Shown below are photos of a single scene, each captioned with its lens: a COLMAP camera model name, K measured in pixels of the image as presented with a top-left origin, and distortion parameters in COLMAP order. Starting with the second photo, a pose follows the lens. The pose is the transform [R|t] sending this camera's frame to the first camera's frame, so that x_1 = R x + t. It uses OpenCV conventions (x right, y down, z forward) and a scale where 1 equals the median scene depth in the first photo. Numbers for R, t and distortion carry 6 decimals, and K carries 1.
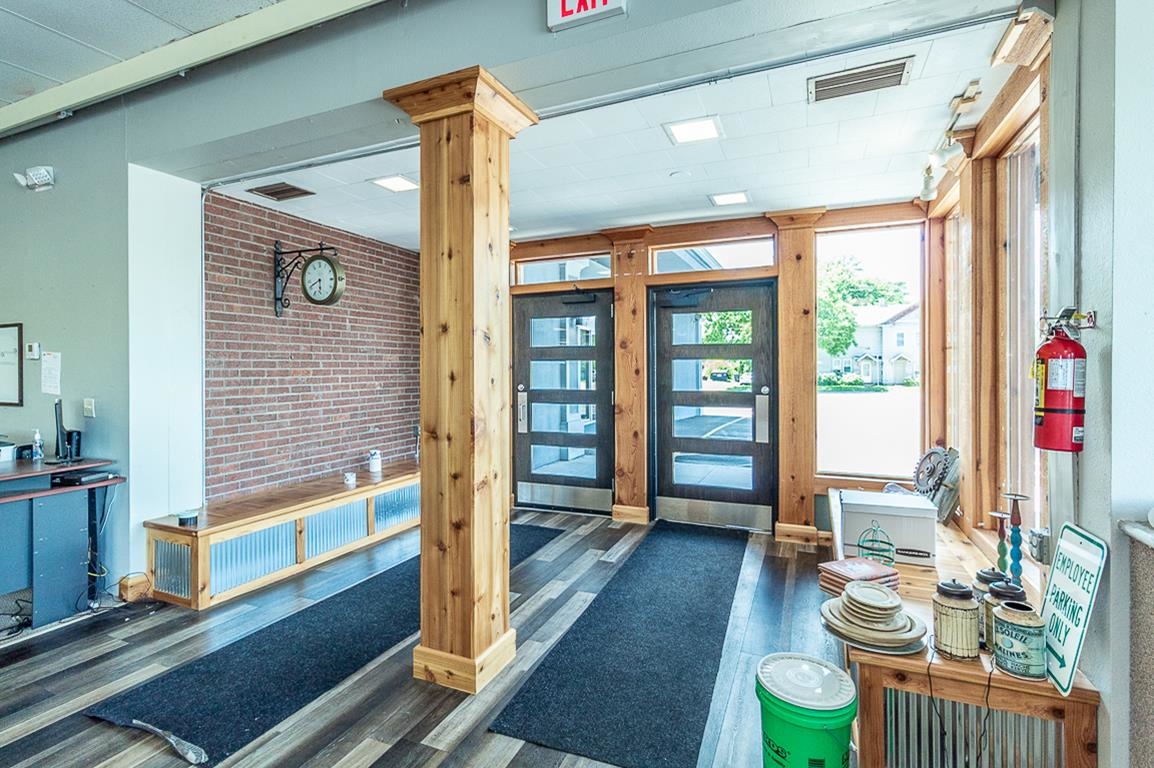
lens RADIAL K [[540.3, 0, 577.7], [0, 540.3, 365.5], [0, 0, 1]] dist [-0.000172, 0.000081]
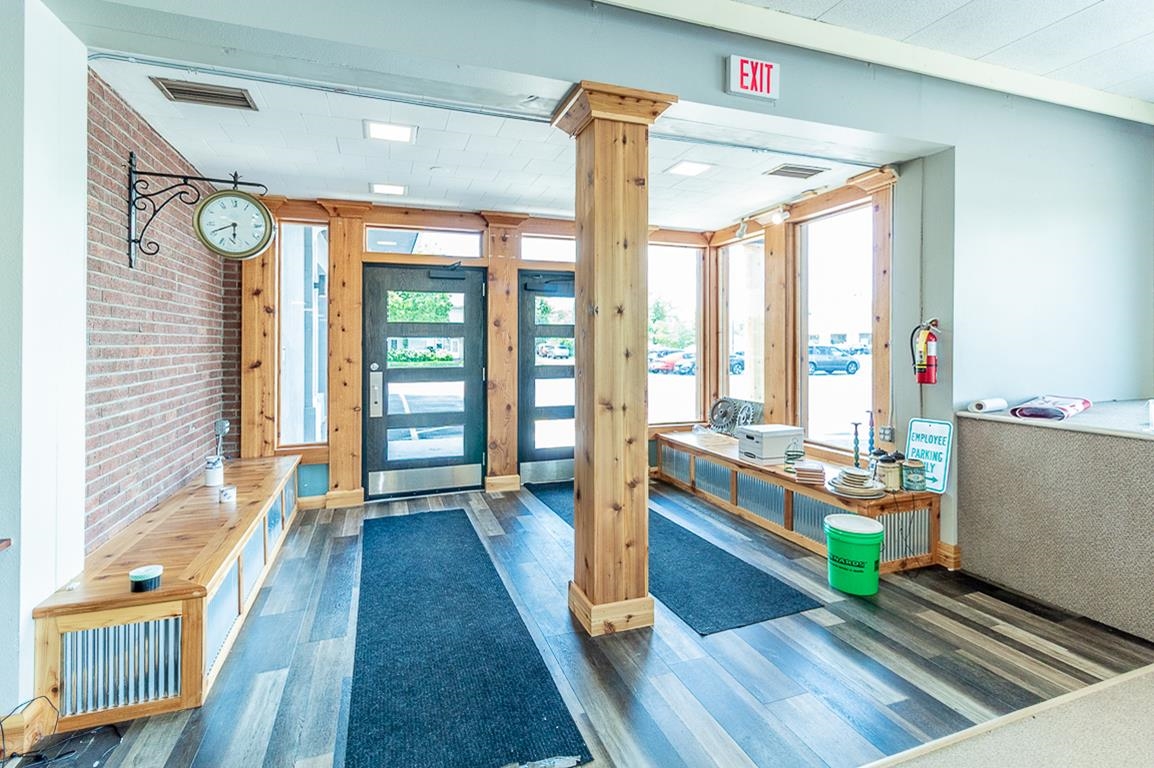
lens RADIAL K [[552.8, 0, 572.2], [0, 552.8, 339.8], [0, 0, 1]] dist [-0.001632, 0.000472]
pose [[0.727556, 0.007992, 0.686001, -0.652327], [-0.005077, 0.999967, -0.006266, 0.000023], [-0.686029, 0.001076, 0.727573, 0.141472]]
